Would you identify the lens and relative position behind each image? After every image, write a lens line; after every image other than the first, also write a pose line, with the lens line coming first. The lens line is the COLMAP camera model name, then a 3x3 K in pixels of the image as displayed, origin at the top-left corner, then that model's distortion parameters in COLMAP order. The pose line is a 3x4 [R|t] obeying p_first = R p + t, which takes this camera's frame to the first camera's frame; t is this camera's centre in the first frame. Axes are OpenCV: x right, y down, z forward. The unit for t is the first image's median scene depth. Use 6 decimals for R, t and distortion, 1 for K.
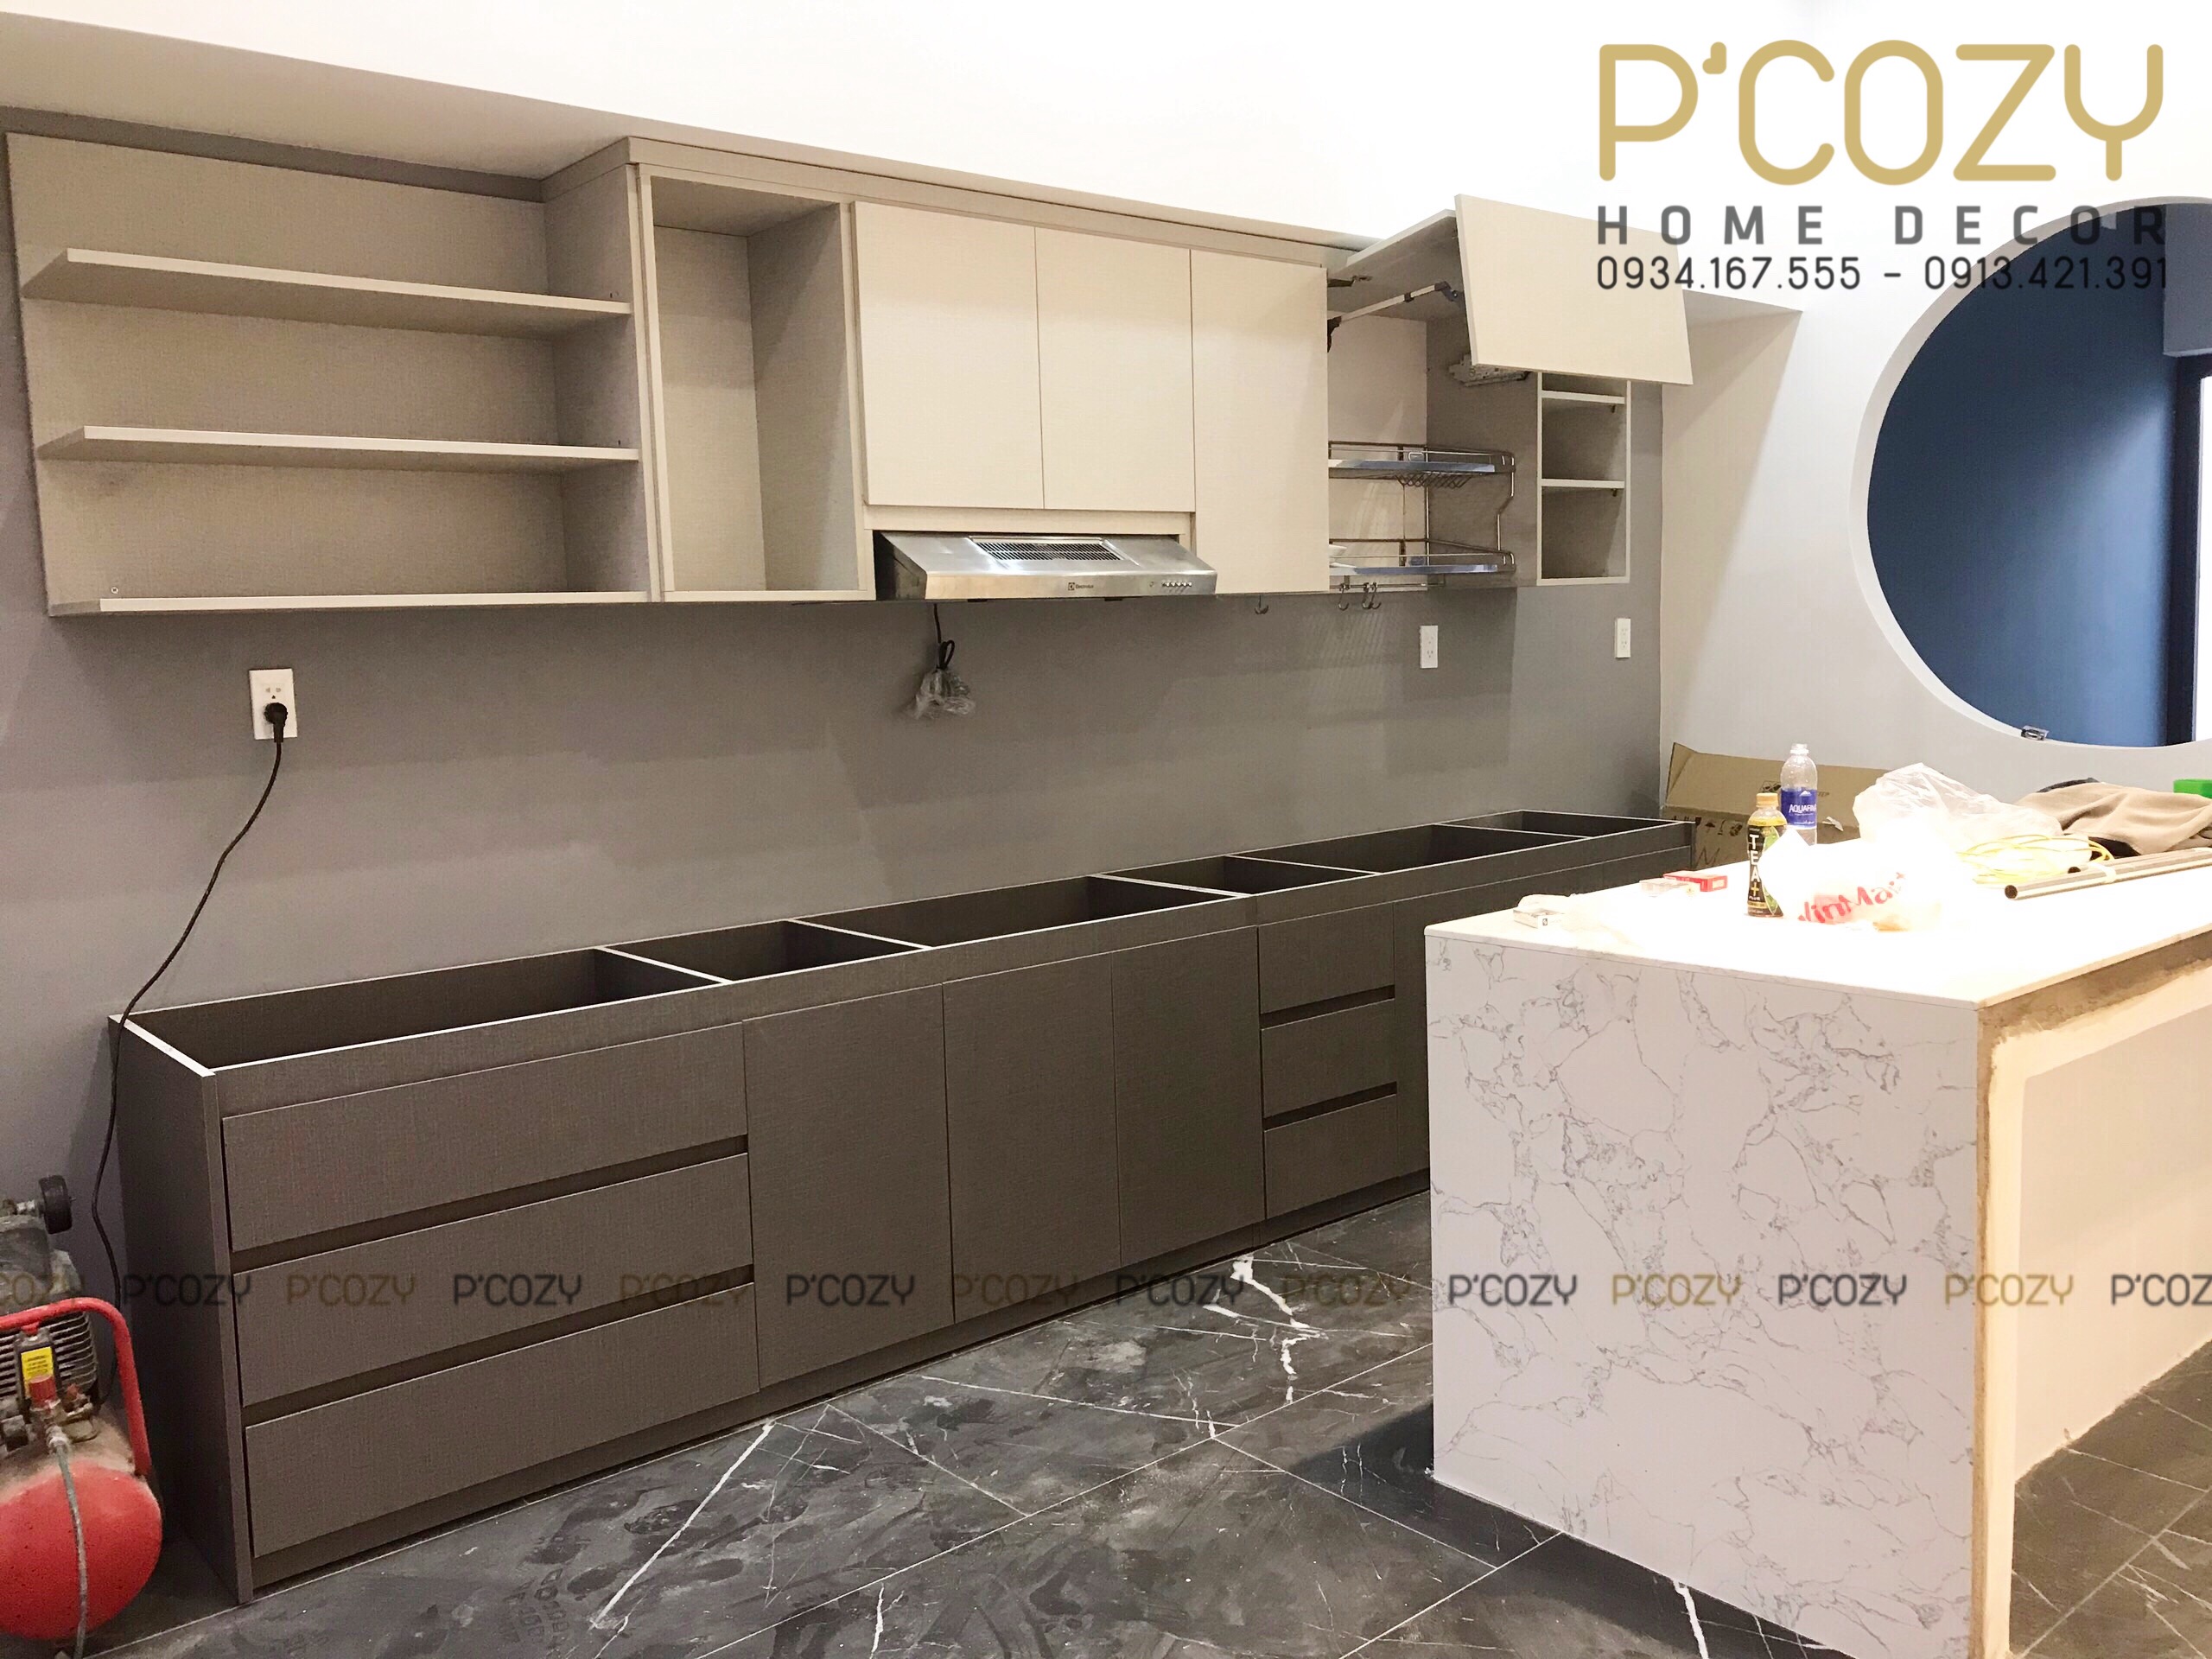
lens RADIAL K [[1787.0, 0, 1106.0], [0, 1787.0, 829.5], [0, 0, 1]] dist [-0.001591, -0.016284]
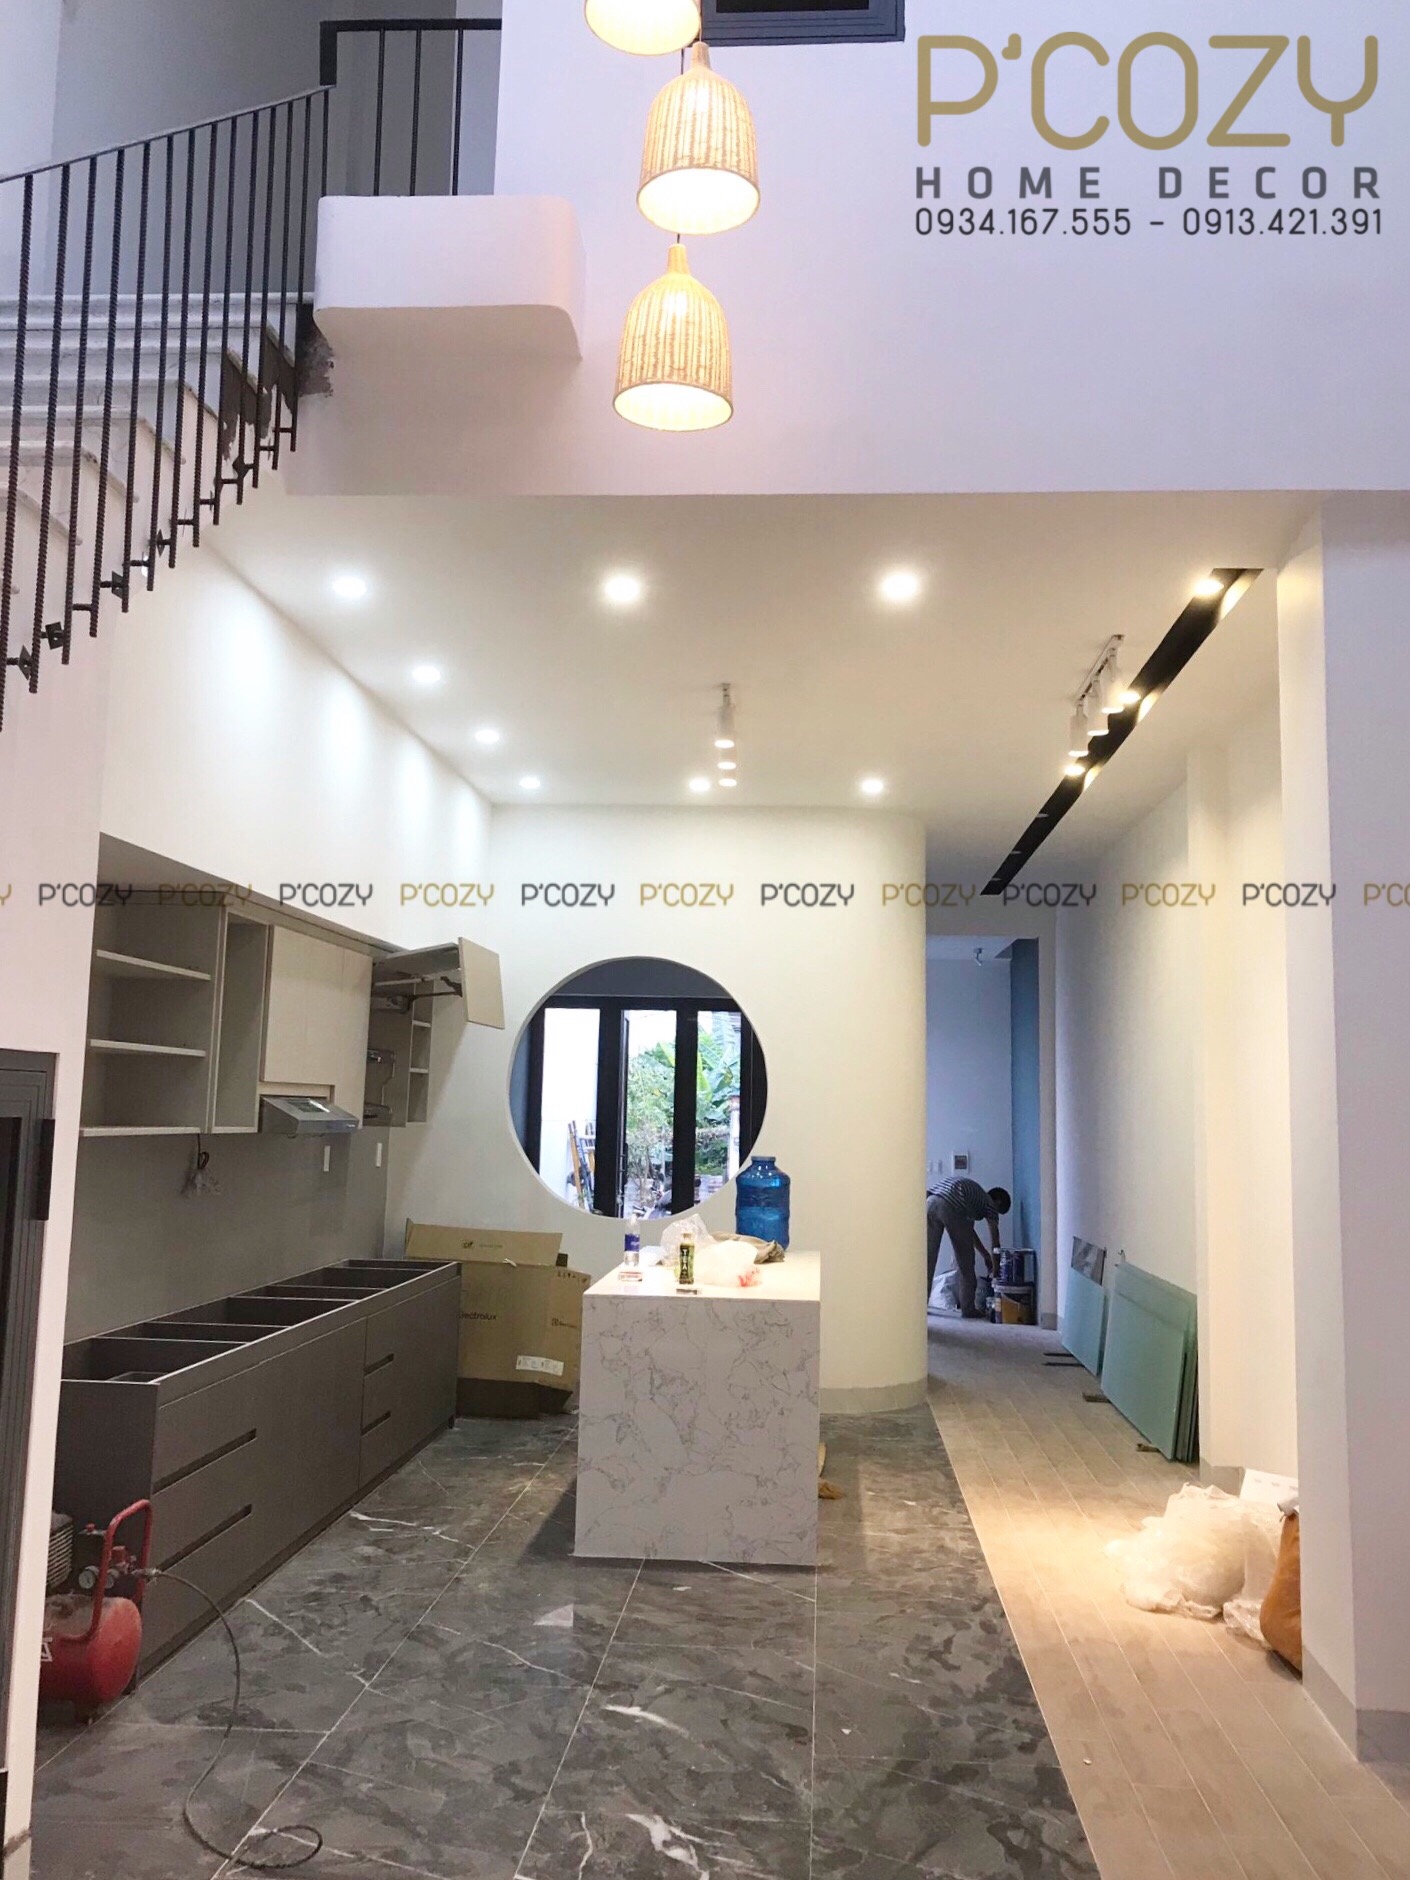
lens RADIAL K [[1637.7, 0, 705.0], [0, 1637.7, 940.0], [0, 0, 1]] dist [0.004214, 0.004679]
pose [[0.702738, 0.121643, 0.700973, -1.198868], [0.035442, 0.978066, -0.205260, 0.046301], [-0.710566, 0.169088, 0.683012, -0.602499]]
